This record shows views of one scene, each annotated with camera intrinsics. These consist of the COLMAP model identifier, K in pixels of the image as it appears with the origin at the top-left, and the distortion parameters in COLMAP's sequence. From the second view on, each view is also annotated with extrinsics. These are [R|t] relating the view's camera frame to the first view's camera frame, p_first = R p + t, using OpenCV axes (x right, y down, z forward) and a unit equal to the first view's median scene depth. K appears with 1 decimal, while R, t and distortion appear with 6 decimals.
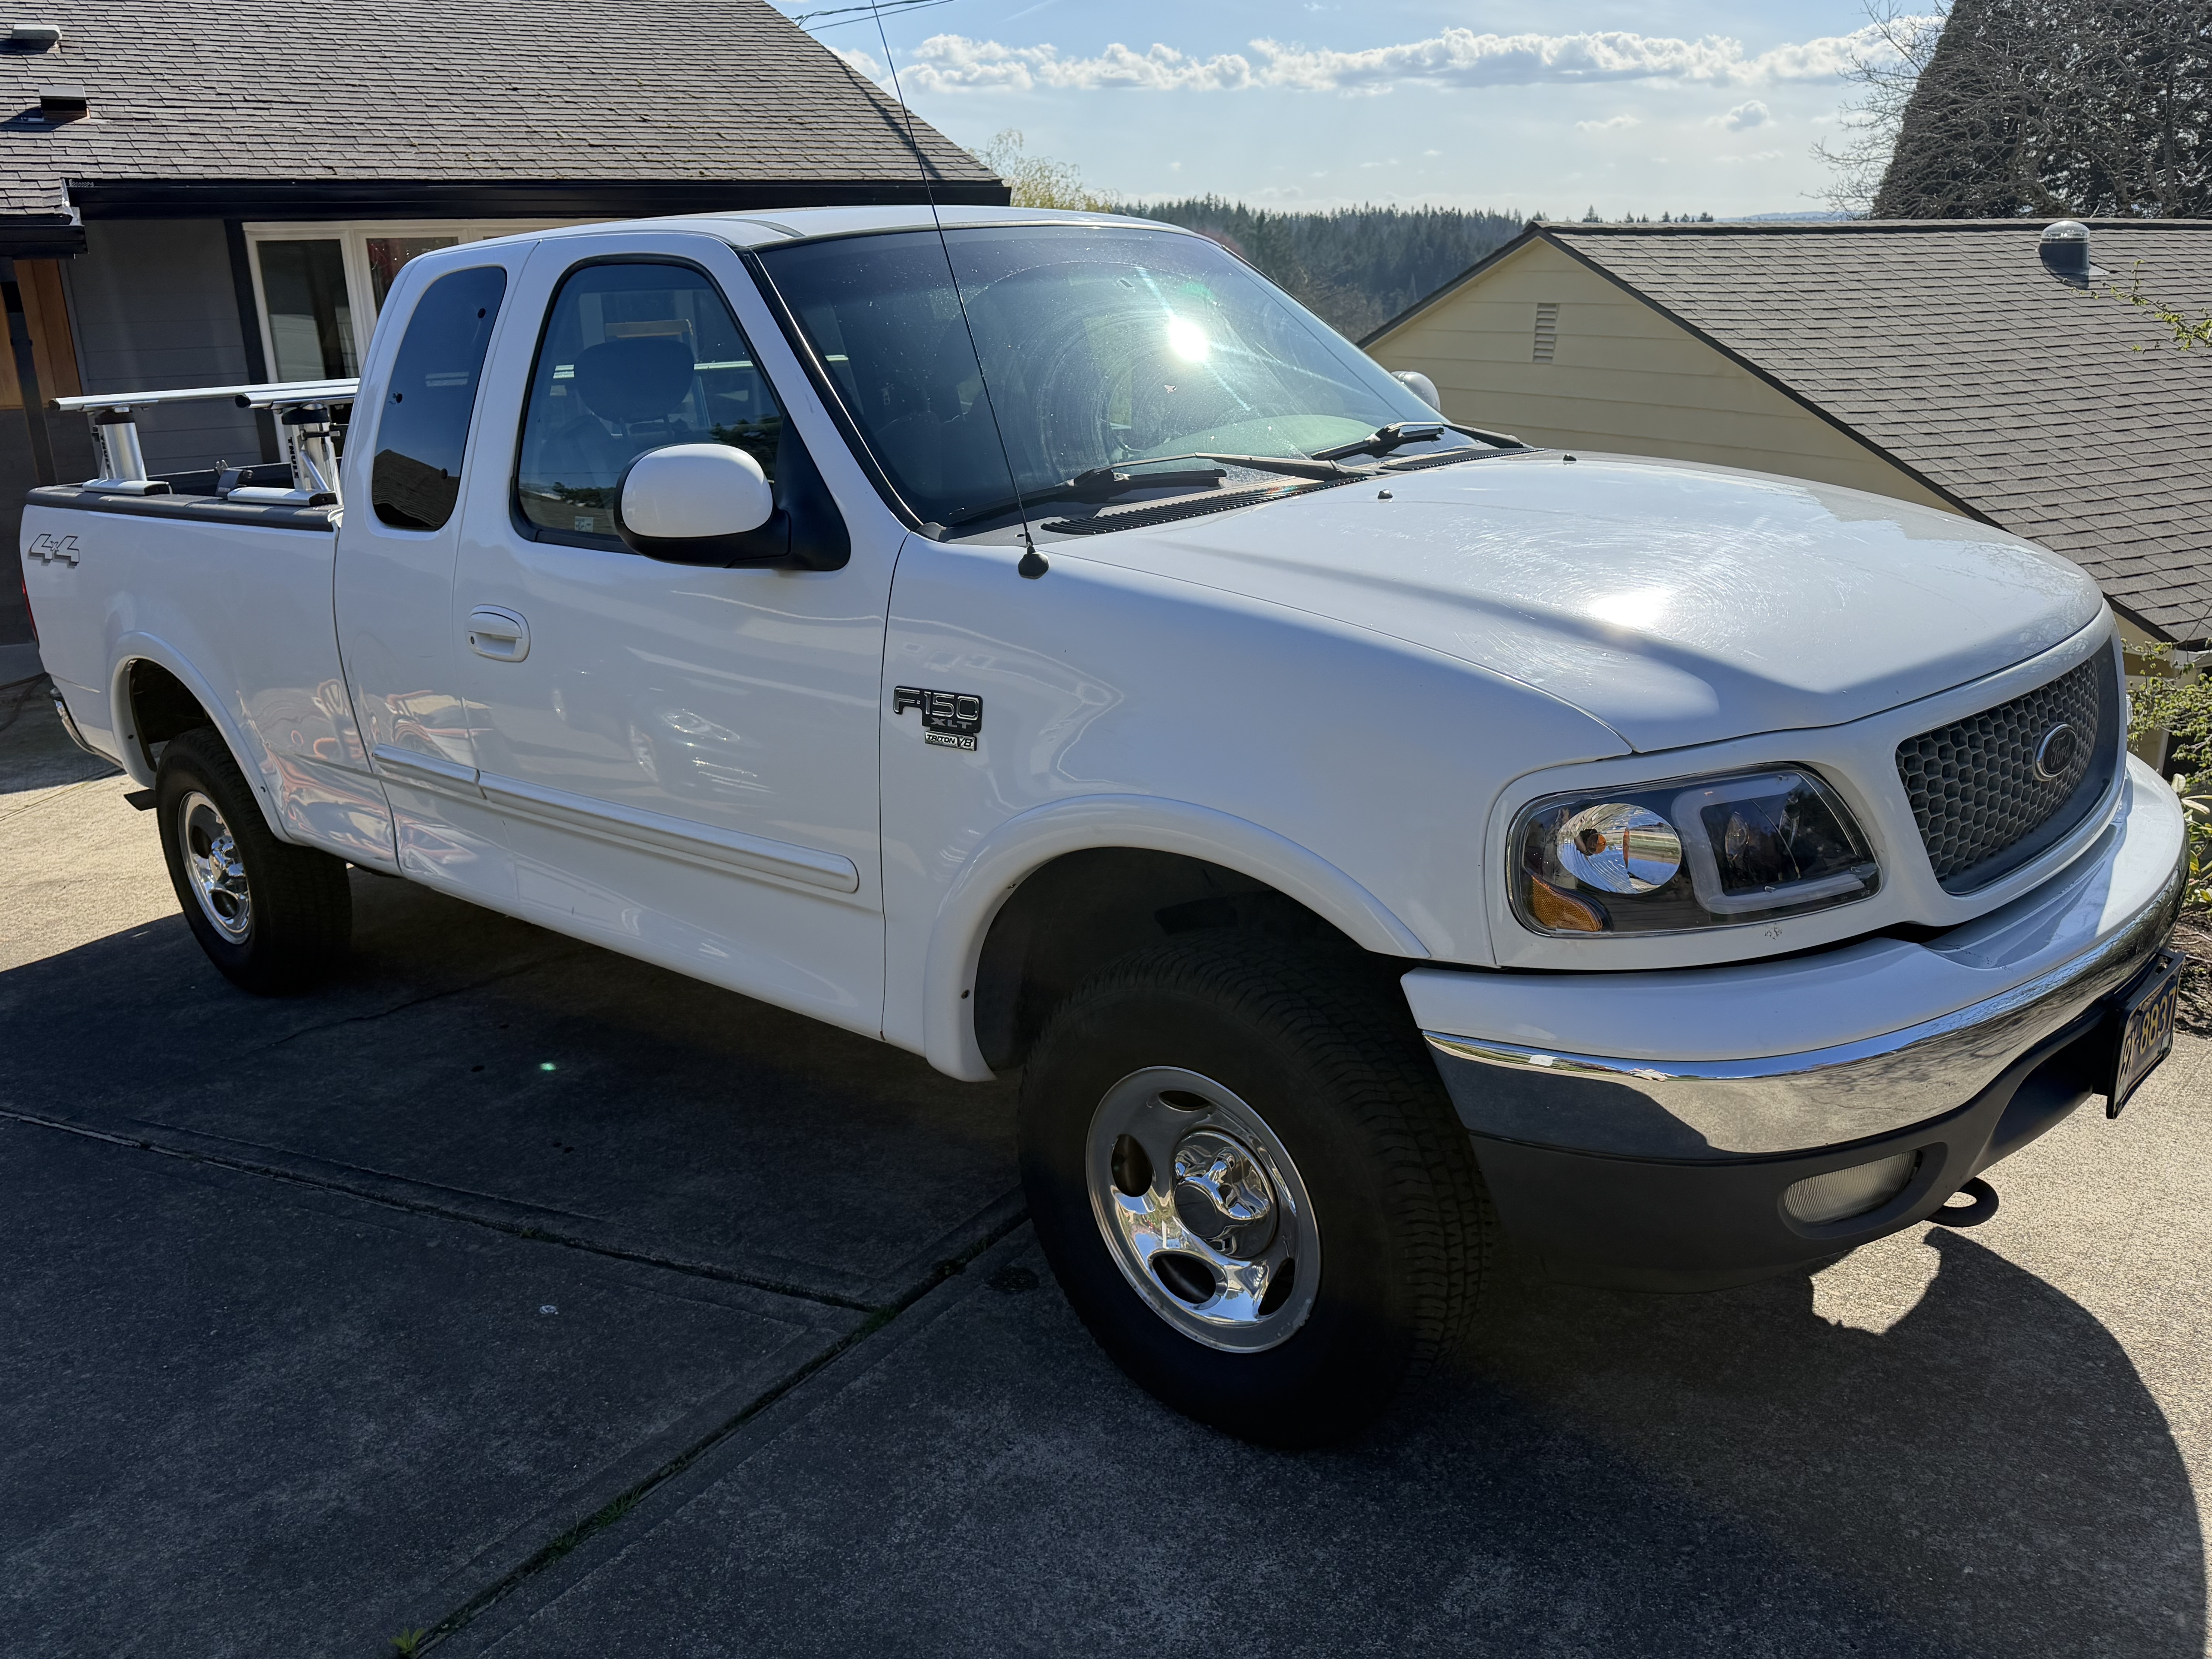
lens RADIAL K [[1804.7, 0, 1106.0], [0, 1804.7, 829.5], [0, 0, 1]] dist [-0.003527, -0.002996]
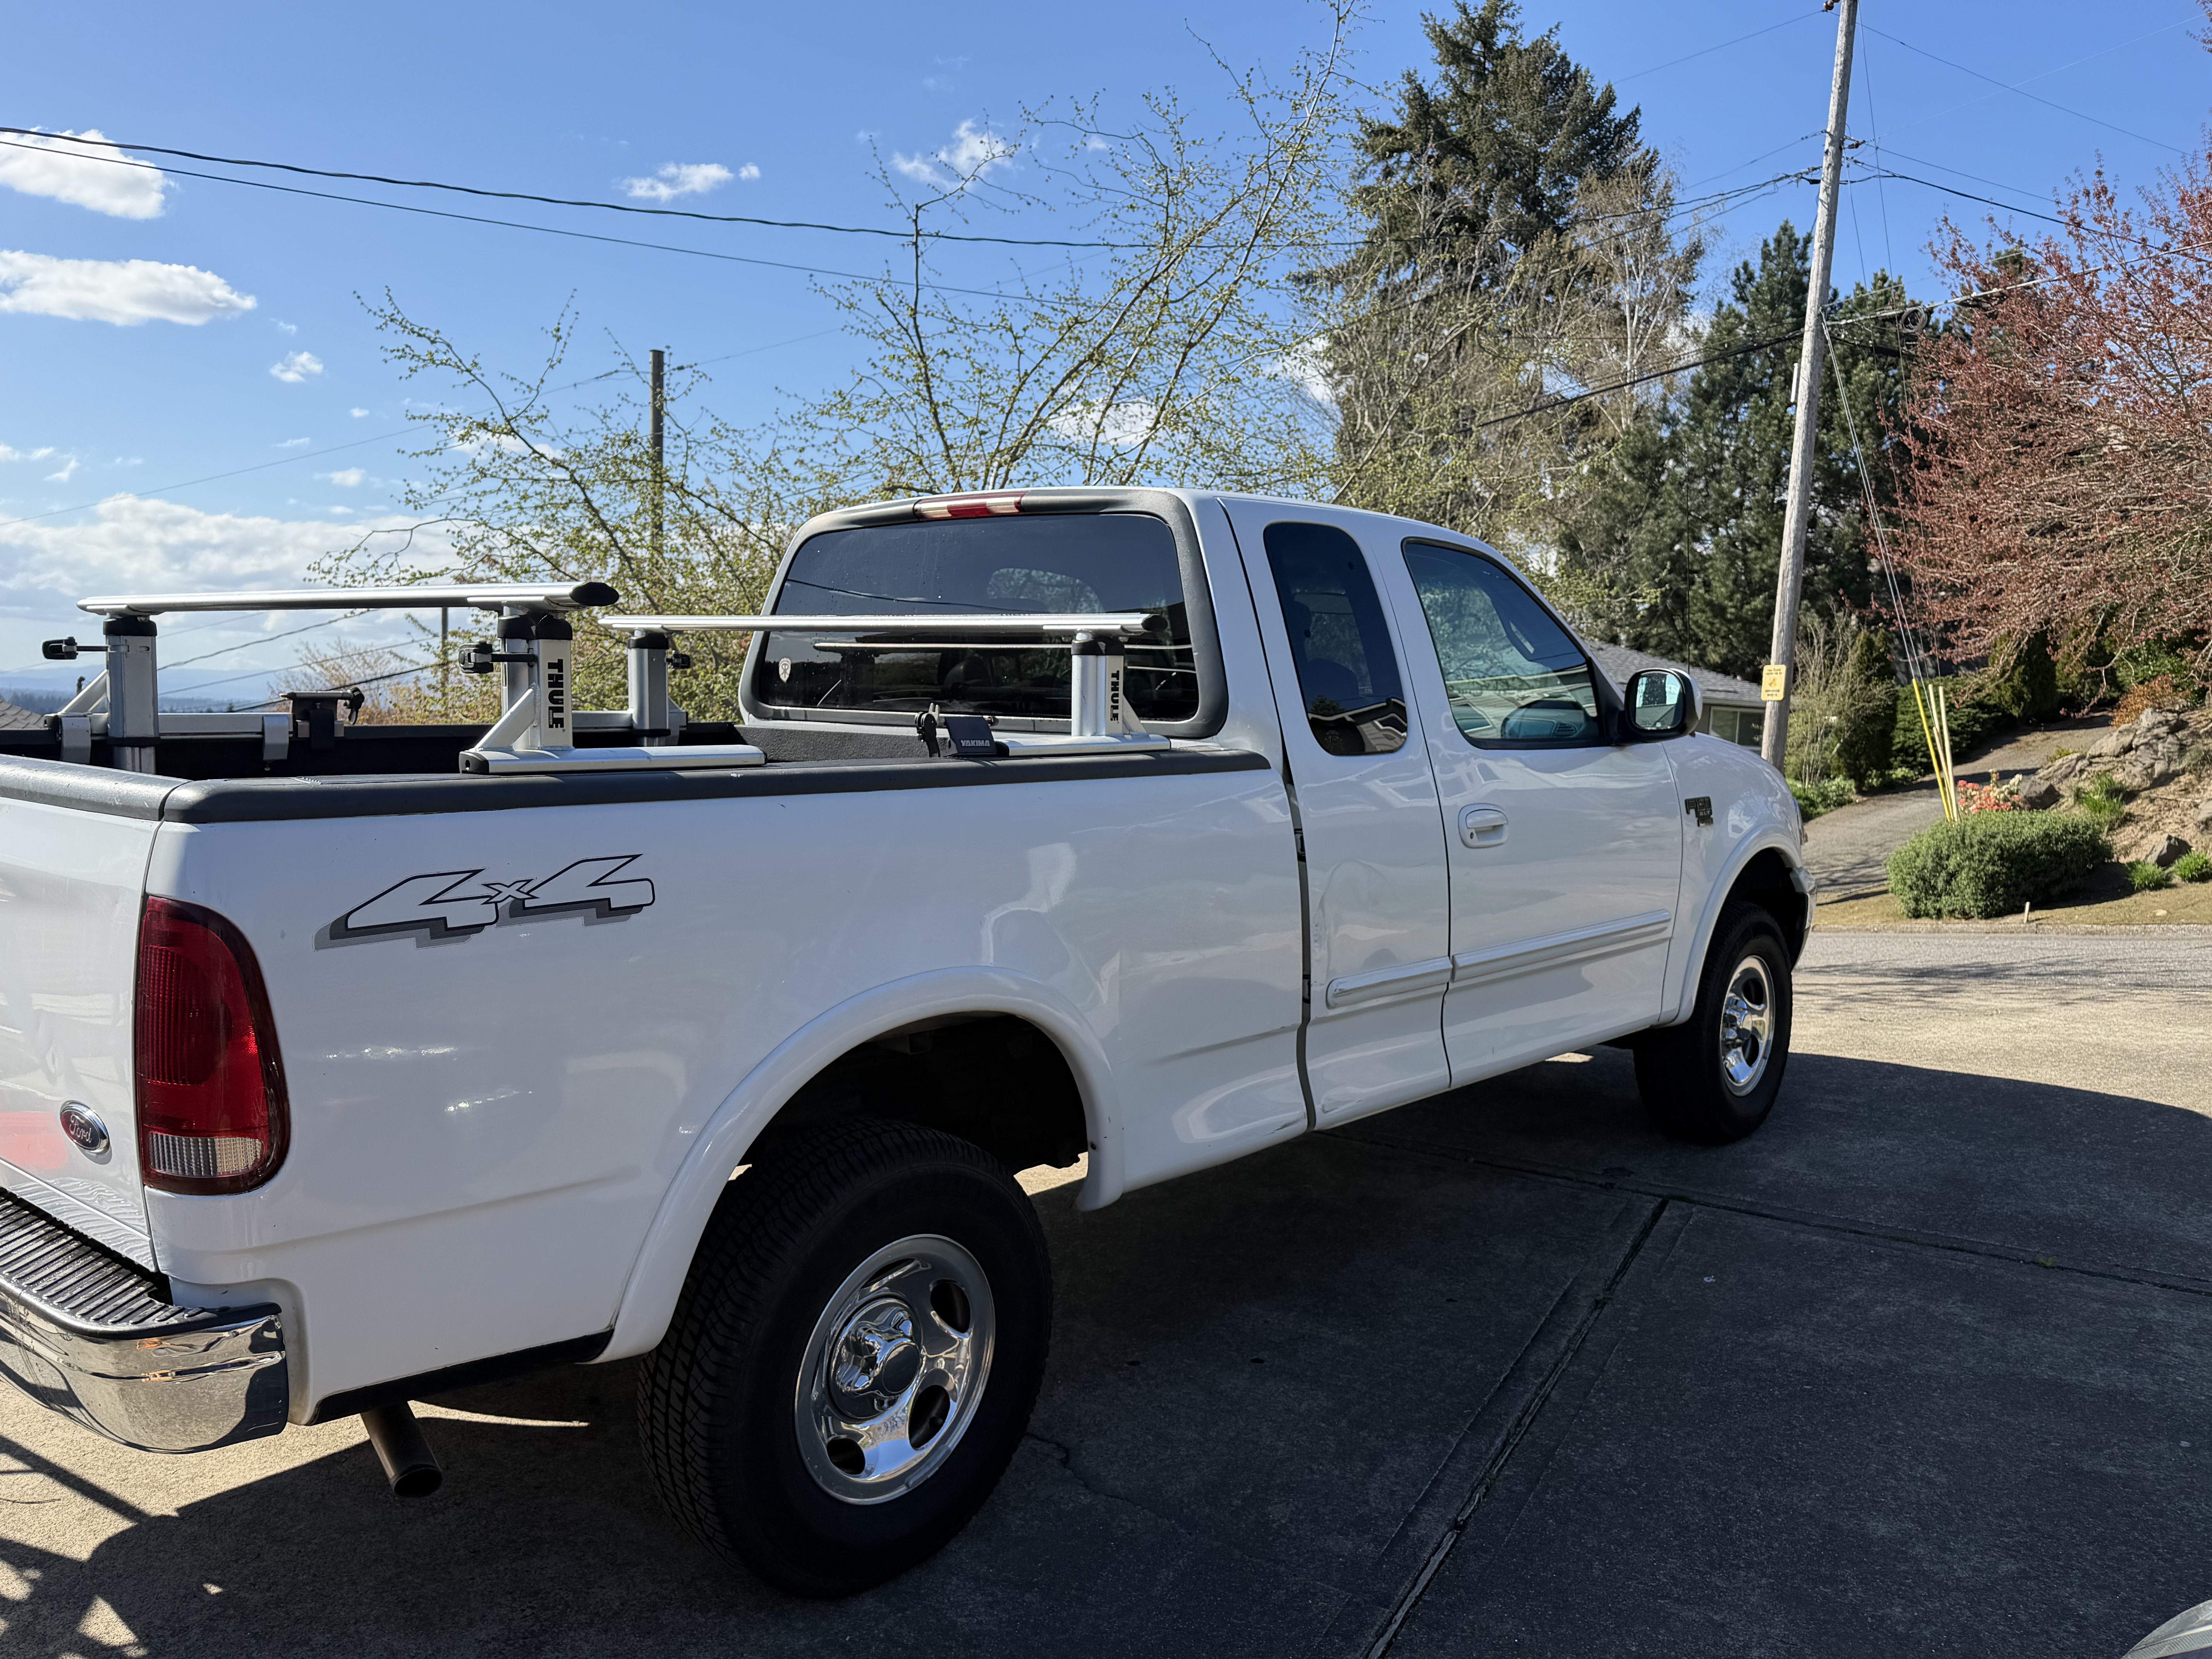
lens RADIAL K [[1804.7, 0, 1106.0], [0, 1804.7, 829.5], [0, 0, 1]] dist [-0.003527, -0.002996]
pose [[-0.020901, -0.059458, 0.998012, -0.958464], [0.240437, 0.968635, 0.062743, -0.152527], [-0.970440, 0.241270, -0.005949, 0.795777]]
